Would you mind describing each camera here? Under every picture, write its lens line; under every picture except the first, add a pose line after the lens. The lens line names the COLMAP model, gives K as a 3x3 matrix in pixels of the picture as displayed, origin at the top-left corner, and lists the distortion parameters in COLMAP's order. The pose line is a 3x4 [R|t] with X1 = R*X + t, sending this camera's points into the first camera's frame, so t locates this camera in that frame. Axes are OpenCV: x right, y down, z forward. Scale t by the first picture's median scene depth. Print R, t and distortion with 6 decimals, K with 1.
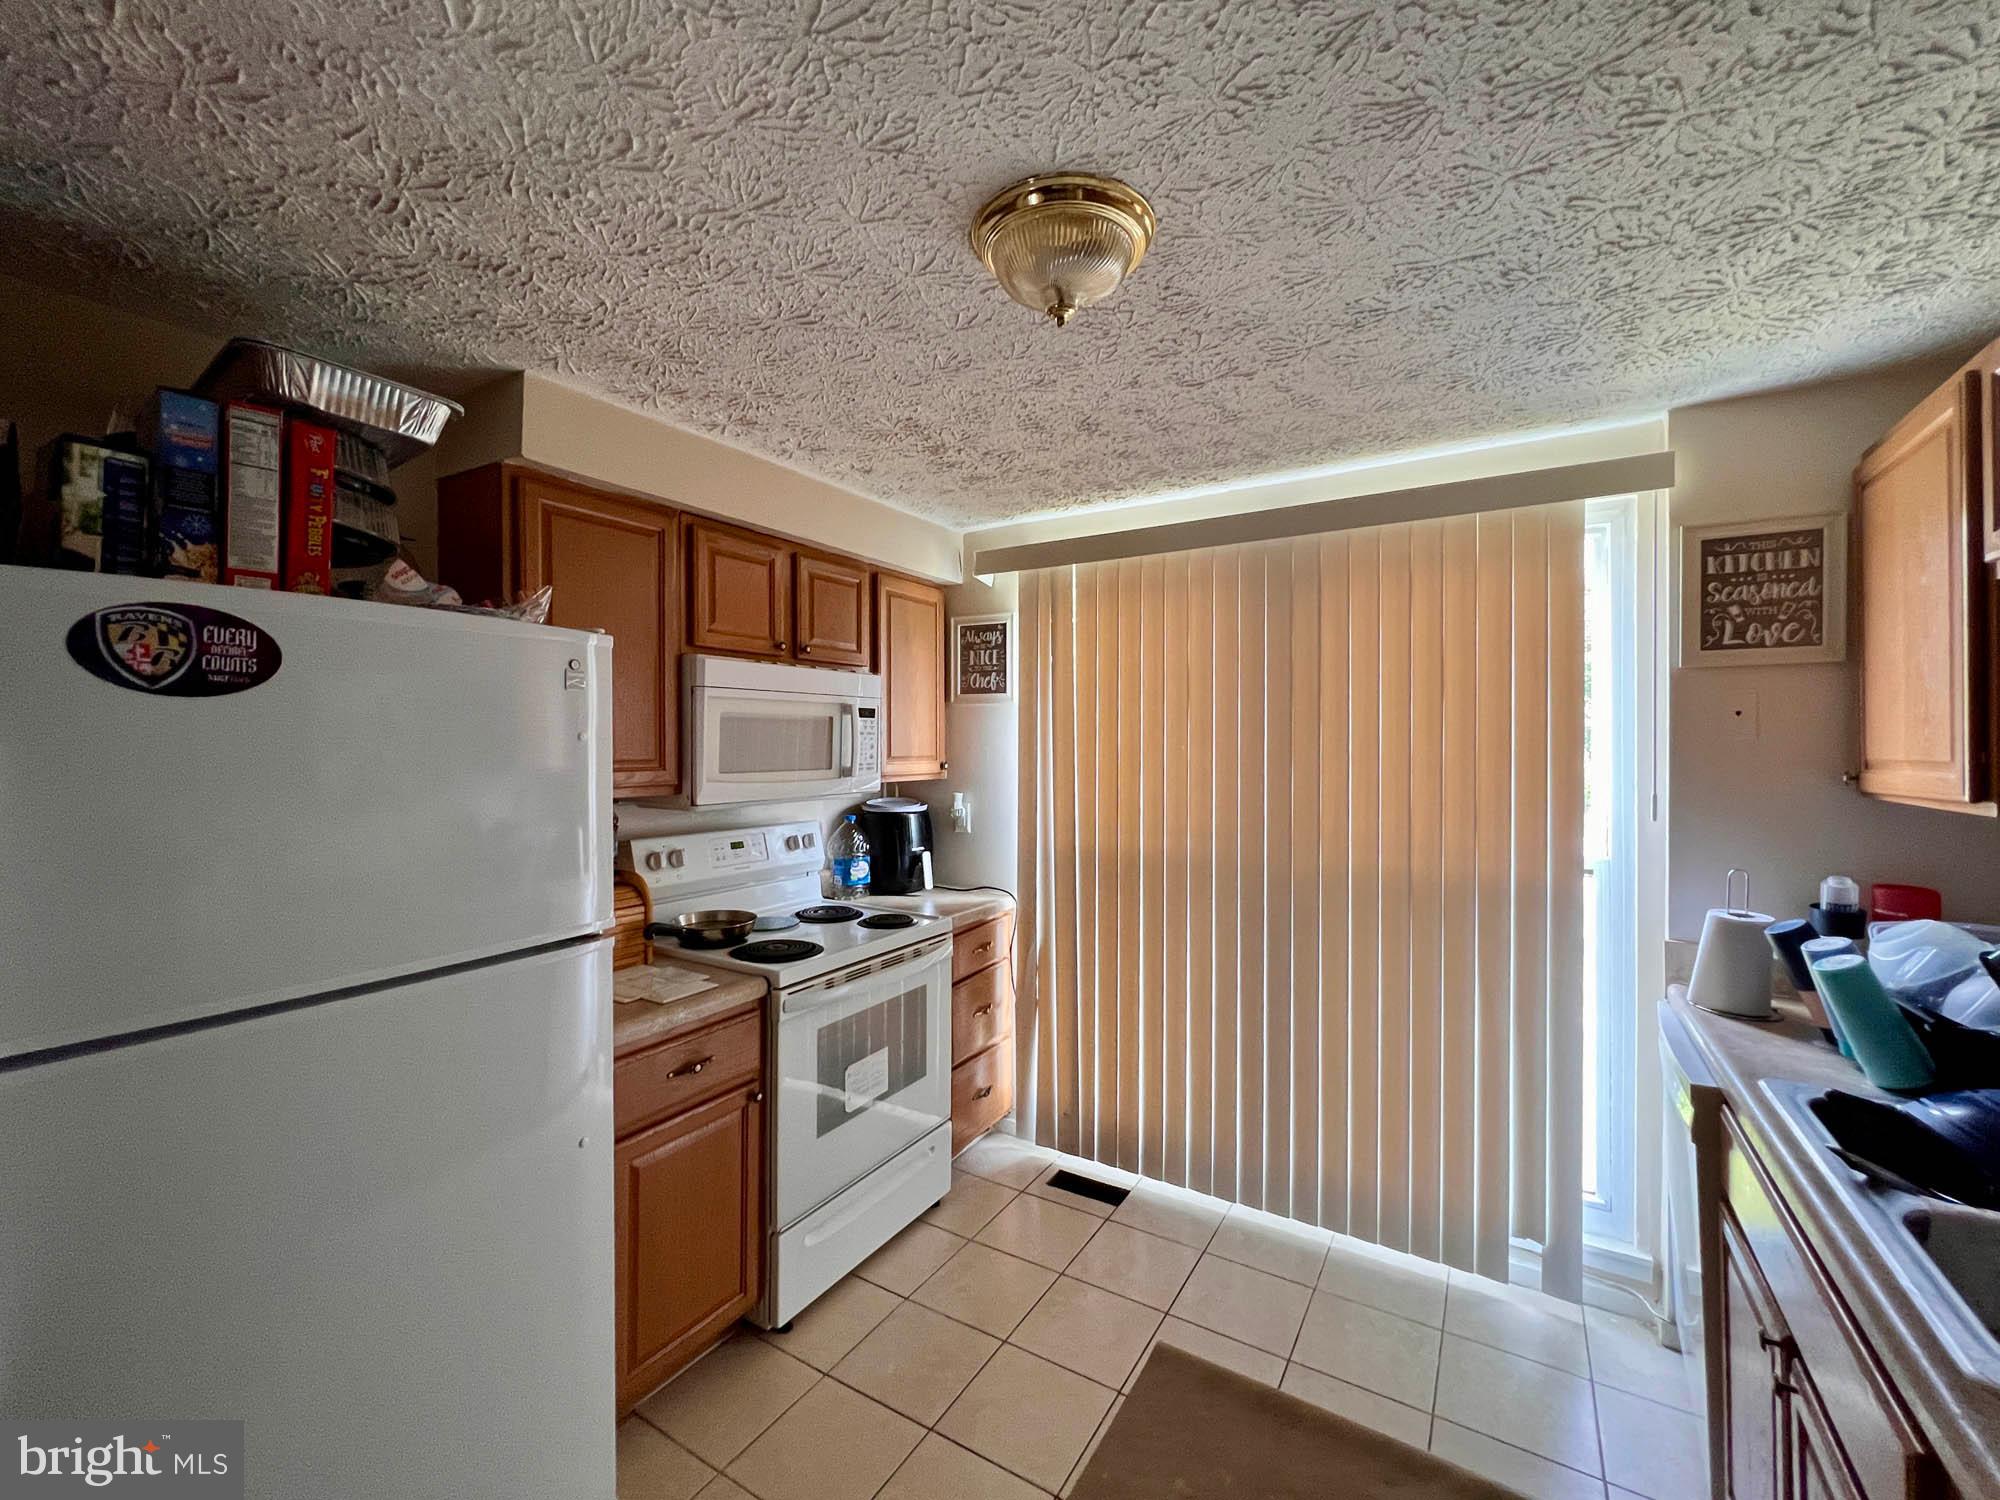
lens RADIAL K [[830.8, 0, 1000.0], [0, 830.8, 750.0], [0, 0, 1]] dist [-0.000388, -0.000431]
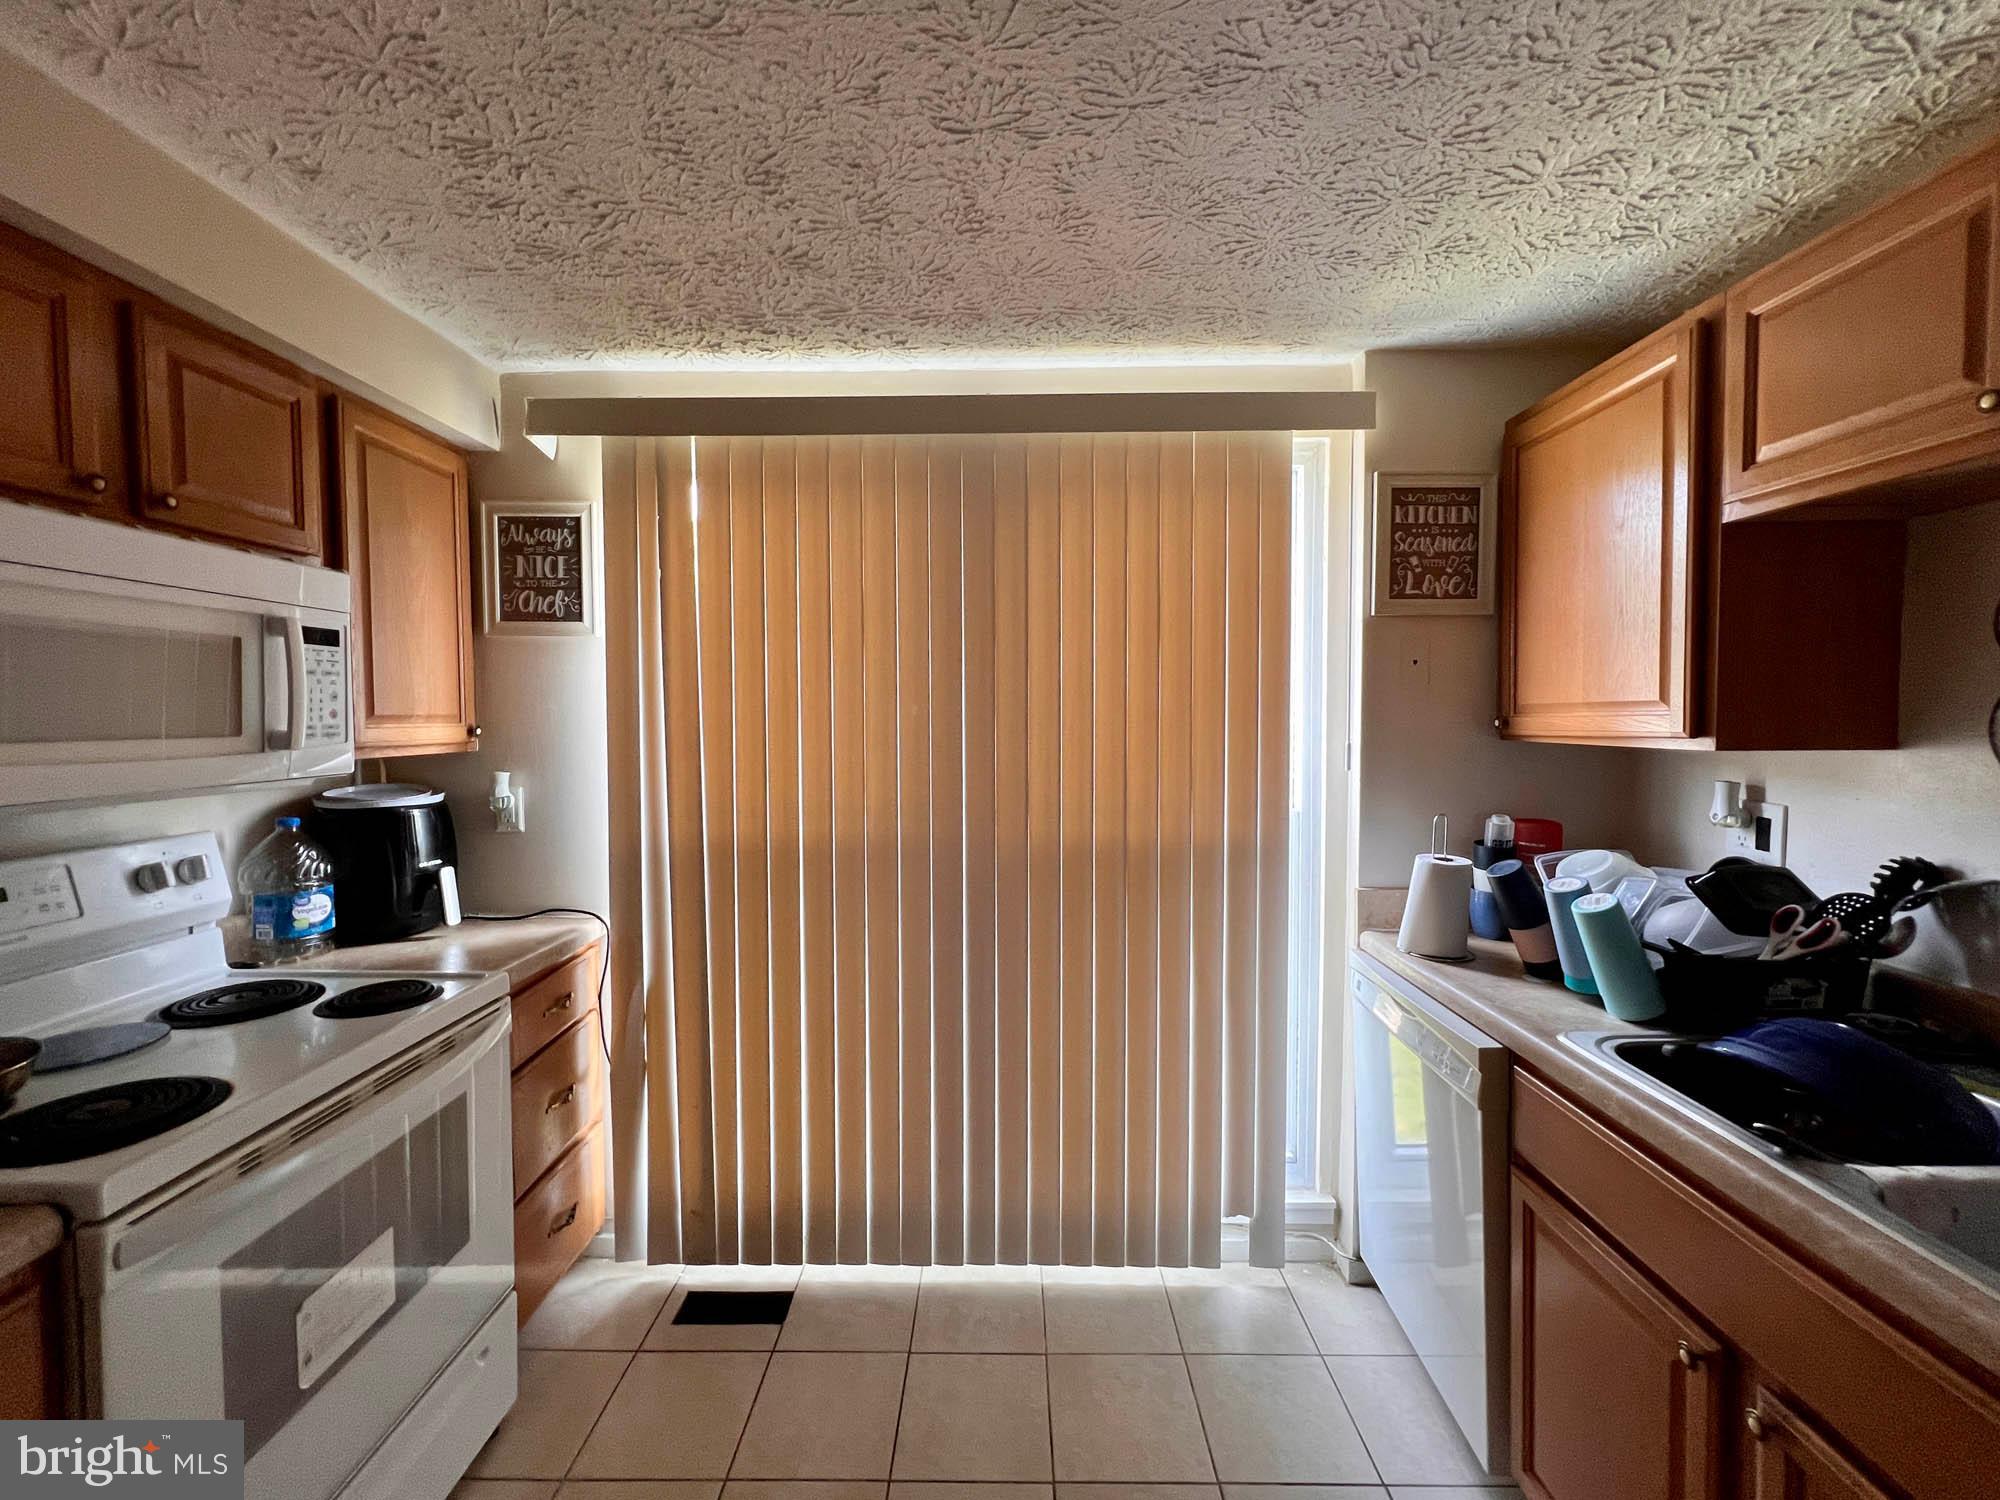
lens RADIAL K [[814.9, 0, 997.7], [0, 814.9, 745.8], [0, 0, 1]] dist [-0.002733, -0.000154]
pose [[0.855379, -0.023499, 0.517470, -0.055647], [0.008777, 0.999485, 0.030881, 0.017180], [-0.517929, -0.021873, 0.855144, 0.292835]]
